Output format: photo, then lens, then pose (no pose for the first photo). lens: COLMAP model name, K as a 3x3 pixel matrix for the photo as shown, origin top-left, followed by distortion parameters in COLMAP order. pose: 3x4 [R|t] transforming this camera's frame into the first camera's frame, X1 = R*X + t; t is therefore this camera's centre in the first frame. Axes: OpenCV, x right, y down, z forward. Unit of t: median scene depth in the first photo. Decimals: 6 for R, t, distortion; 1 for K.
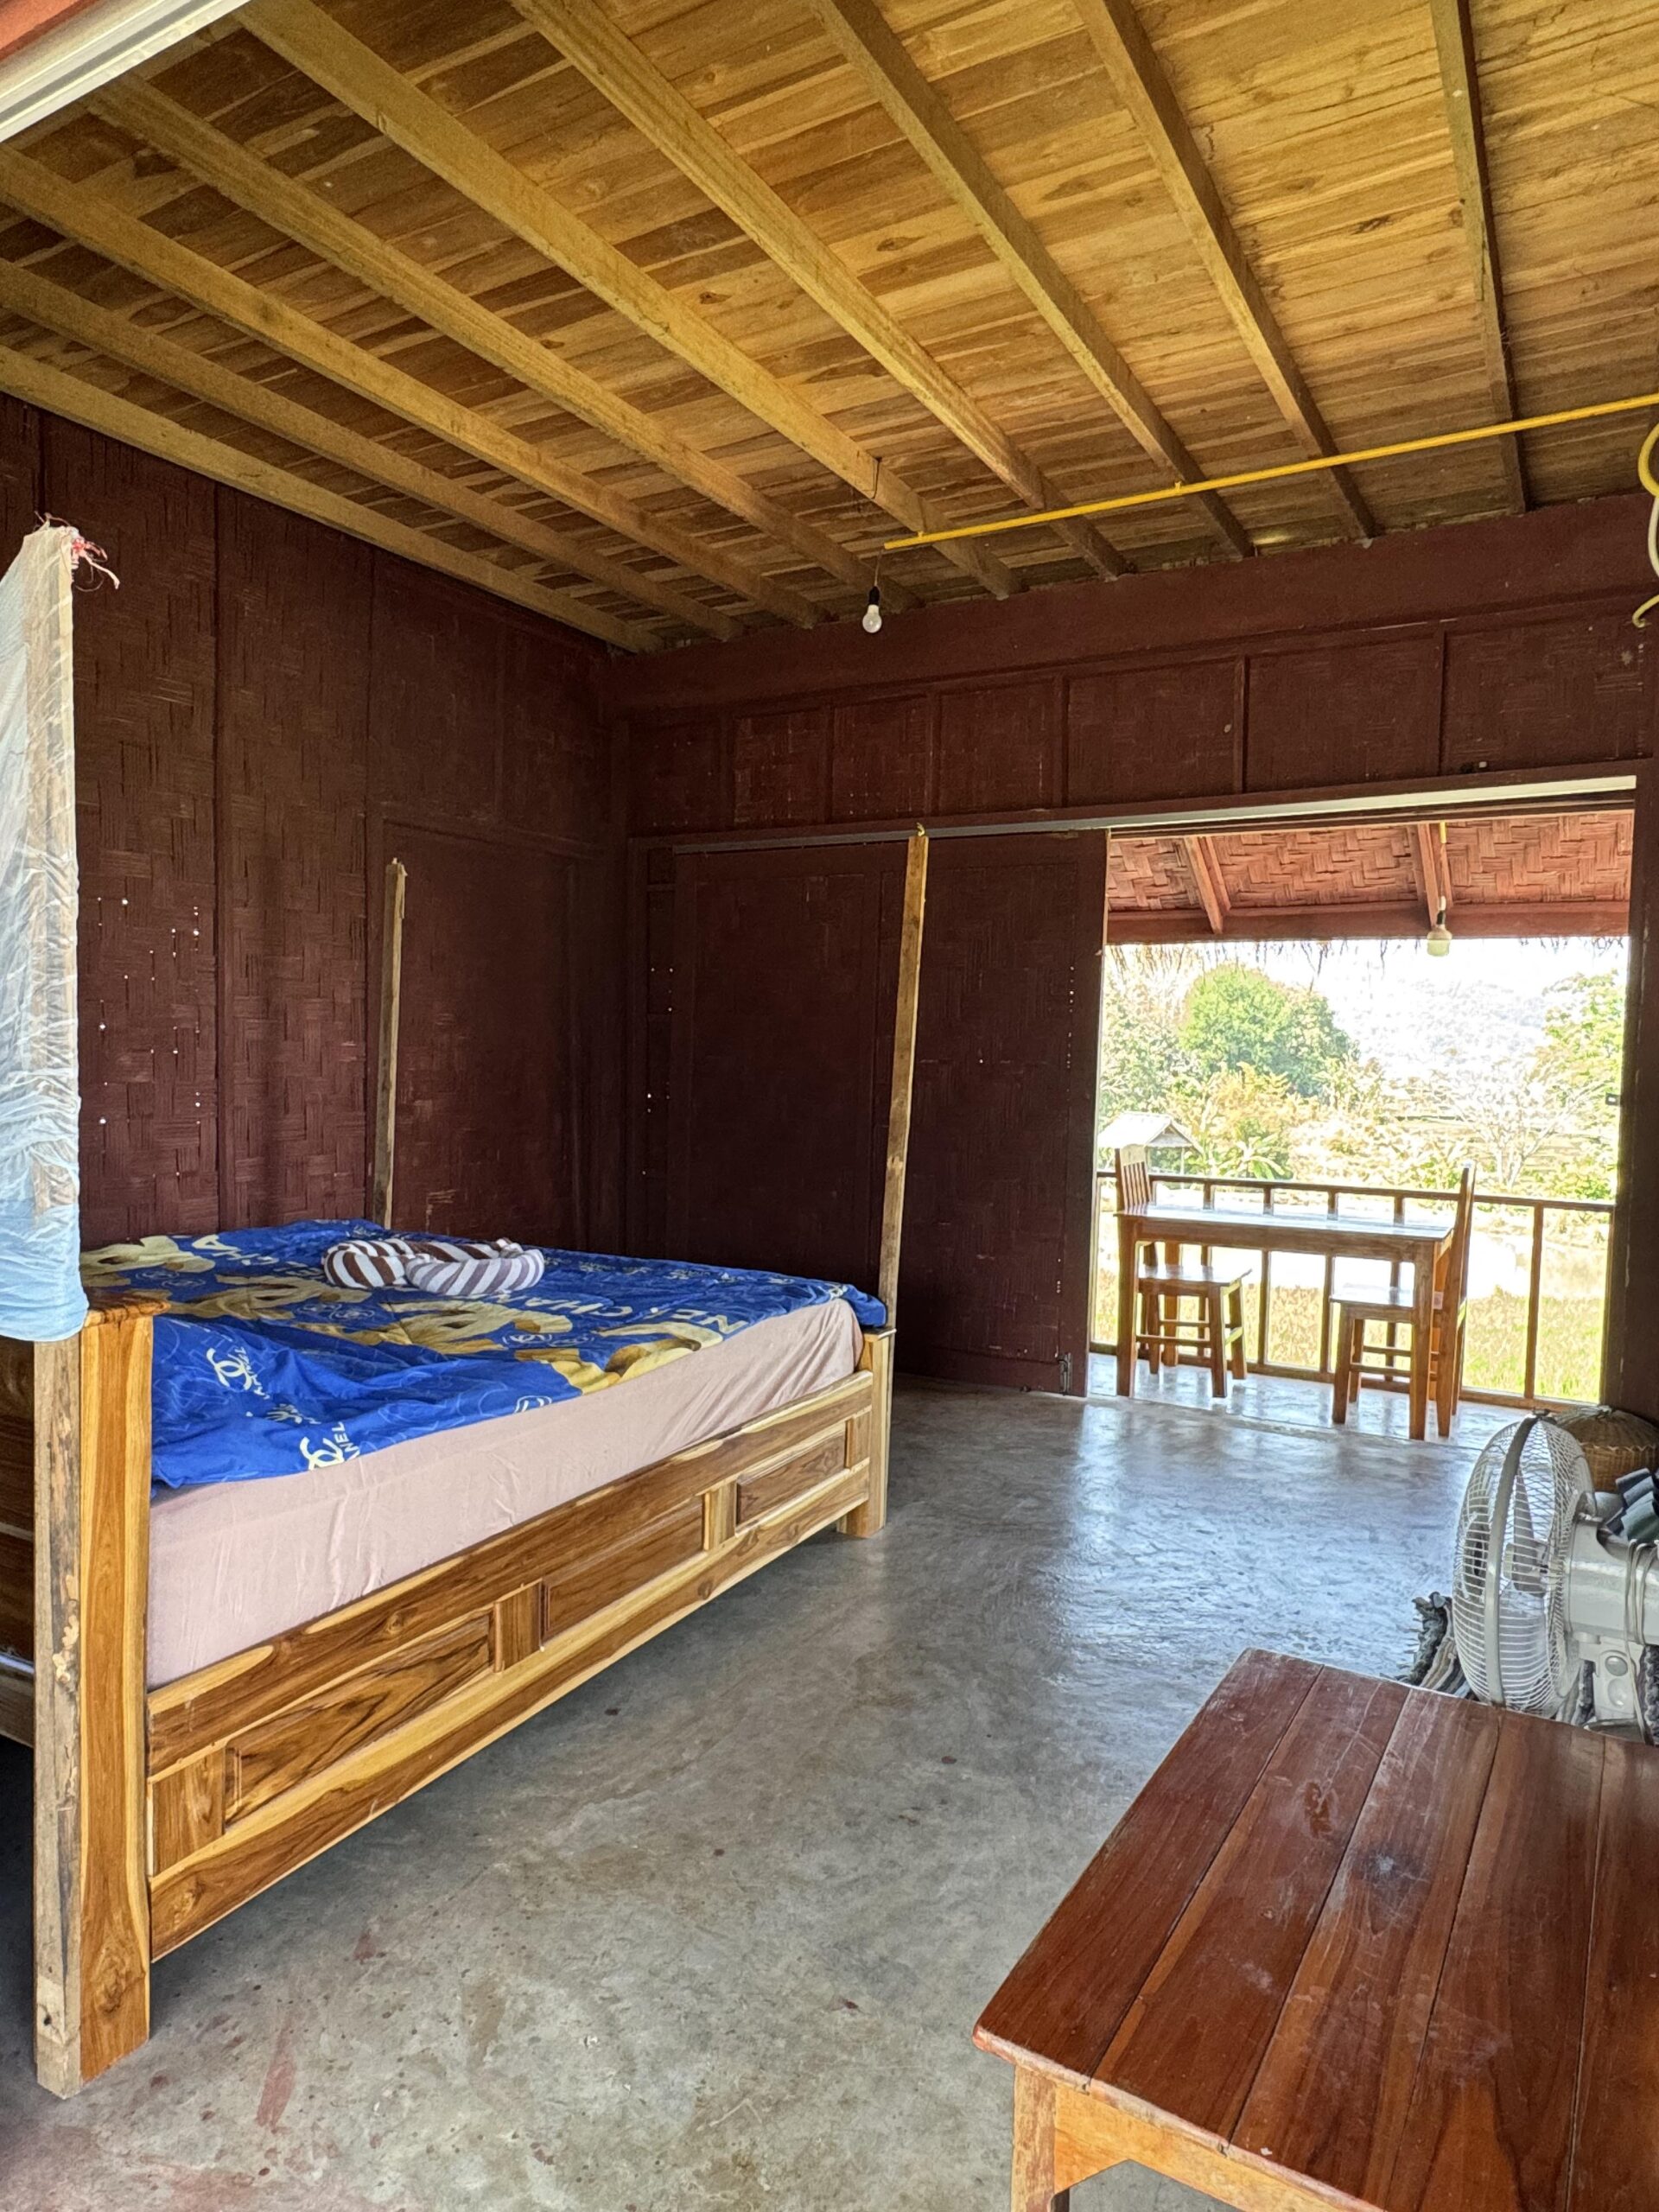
lens RADIAL K [[1338.5, 0, 836.8], [0, 1338.5, 1098.3], [0, 0, 1]] dist [0.032918, 0.003431]
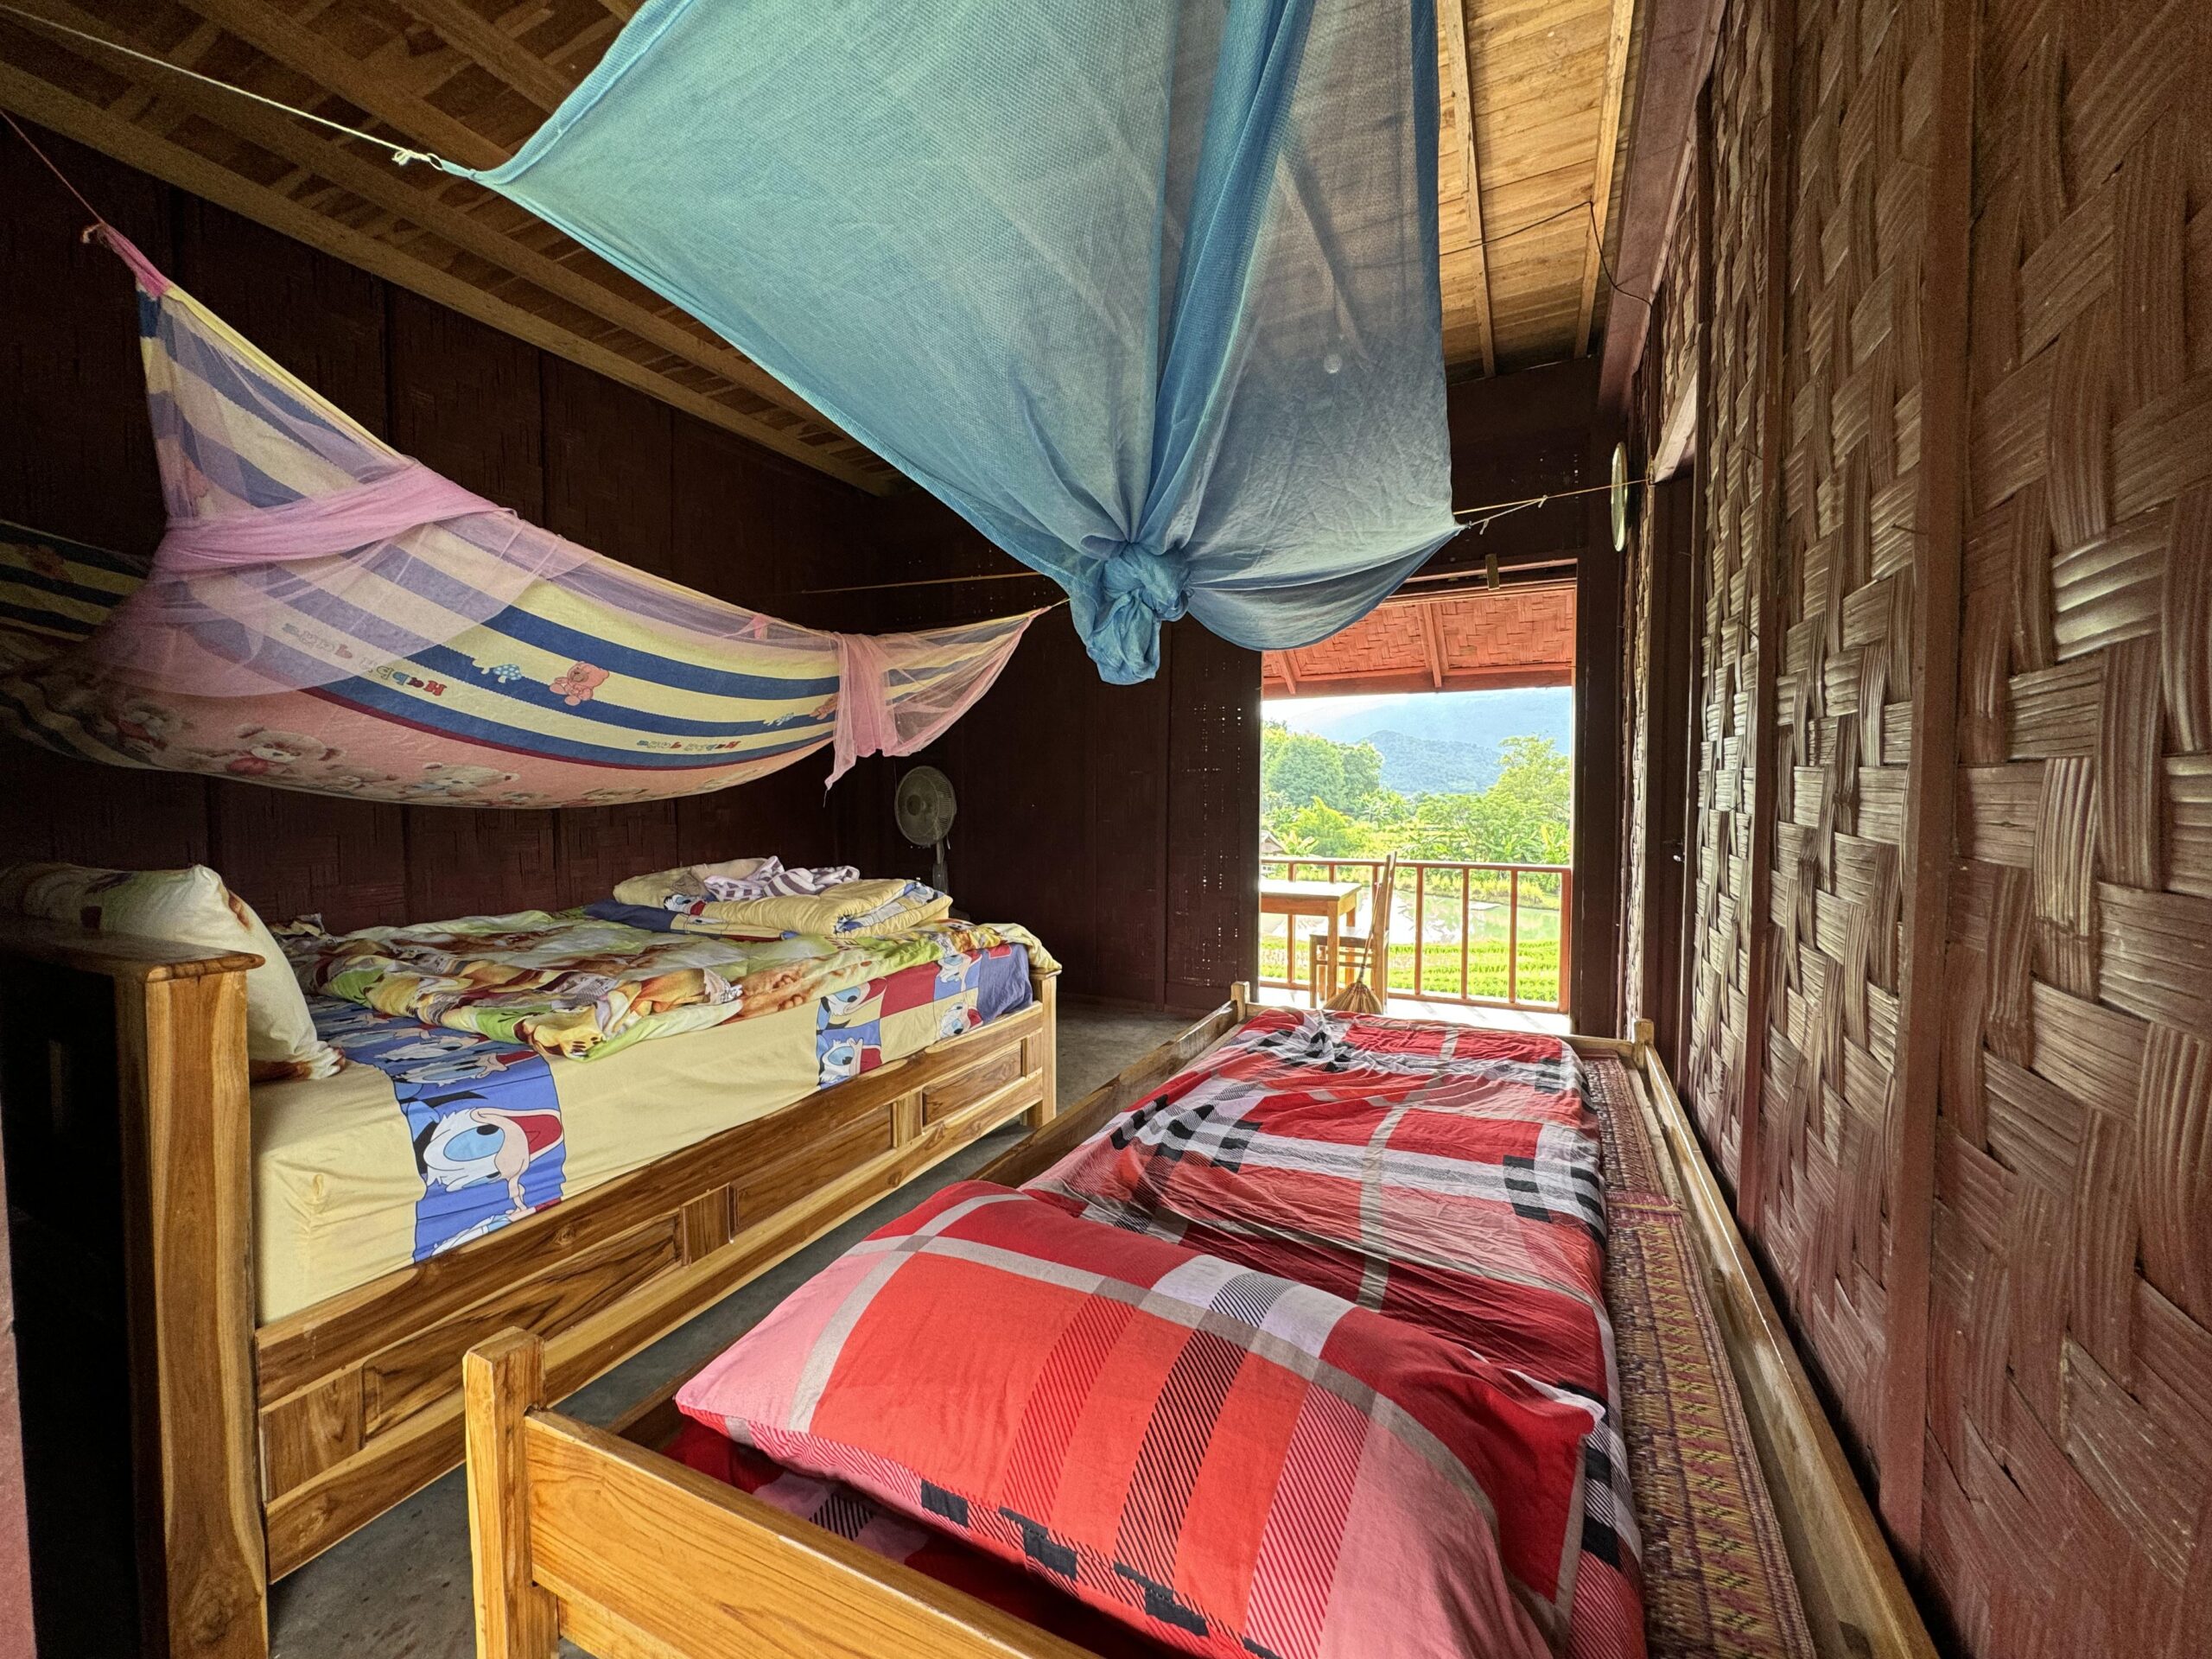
lens RADIAL K [[889.7, 0, 1104.3], [0, 889.7, 830.6], [0, 0, 1]] dist [-0.000461, 0.000261]
pose [[0.997915, -0.021731, 0.060781, 0.057026], [0.021463, 0.999757, 0.005052, 0.043936], [-0.060876, -0.003737, 0.998138, 0.174158]]
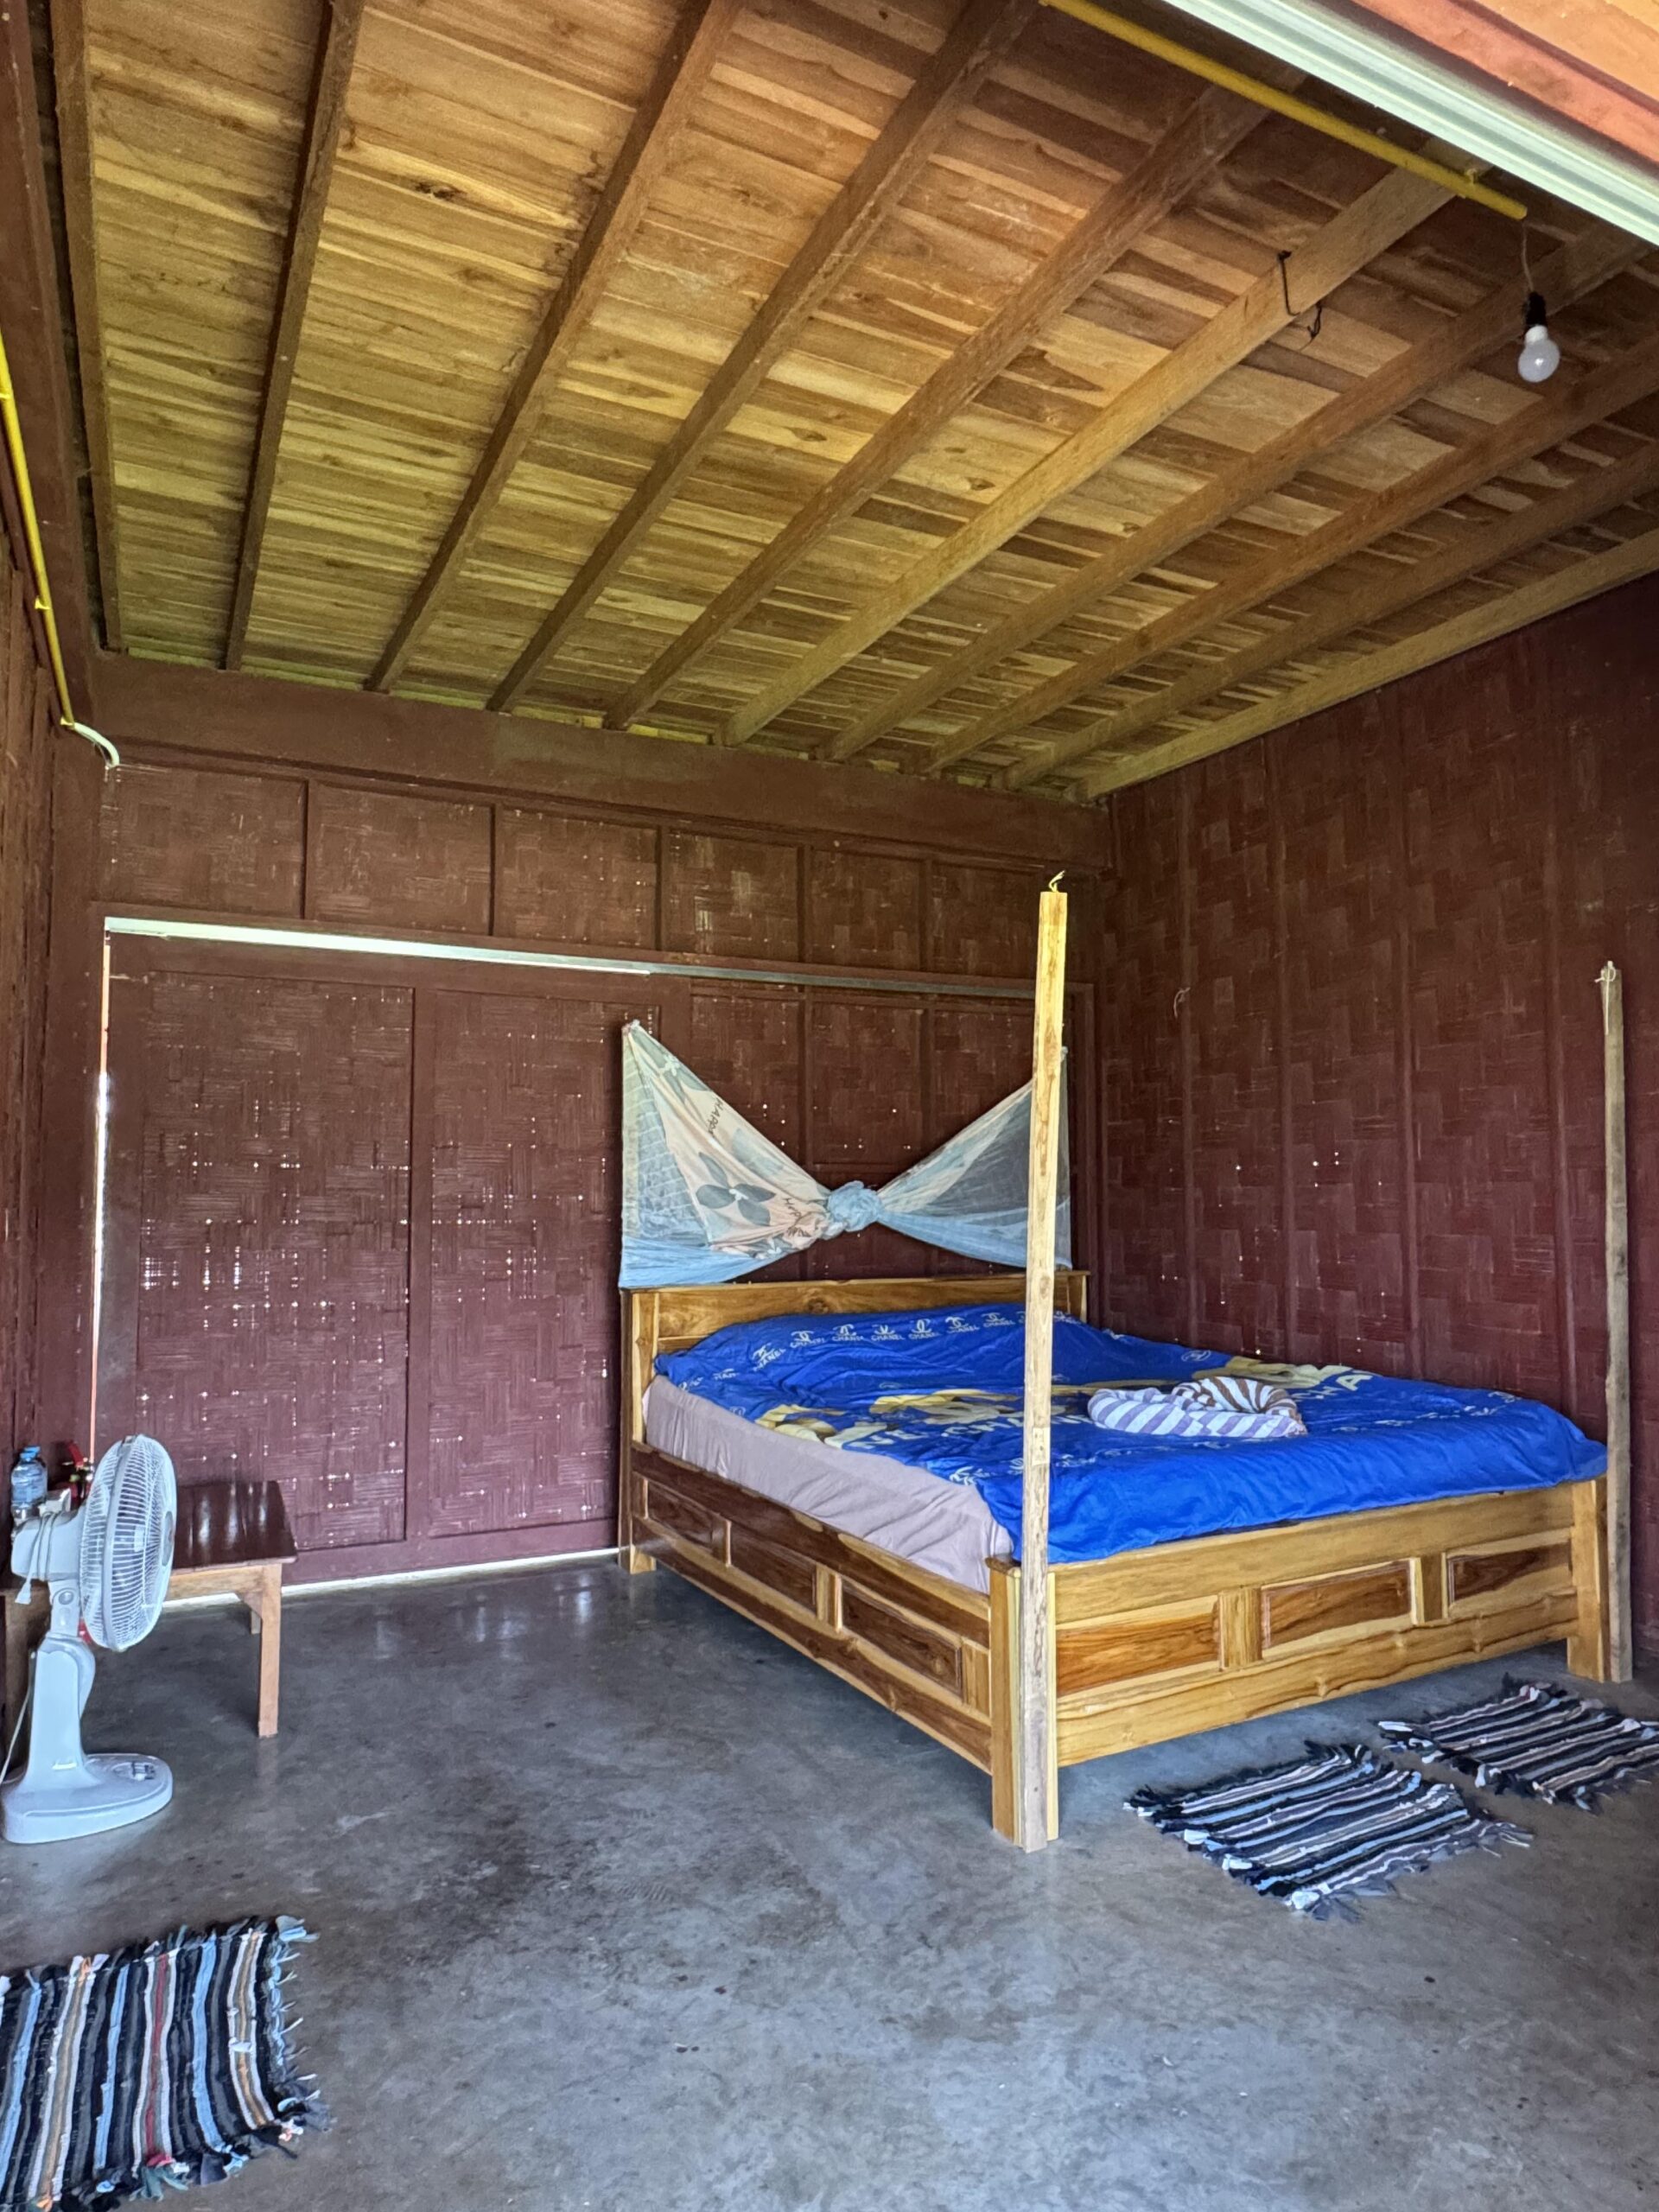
lens RADIAL K [[1338.5, 0, 829.6], [0, 1338.5, 1107.9], [0, 0, 1]] dist [0.032918, 0.003431]
pose [[-0.544584, -0.062052, -0.836408, 0.979227], [-0.036746, 0.998067, -0.050120, -0.056364], [0.837901, 0.003440, -0.545811, 1.760982]]
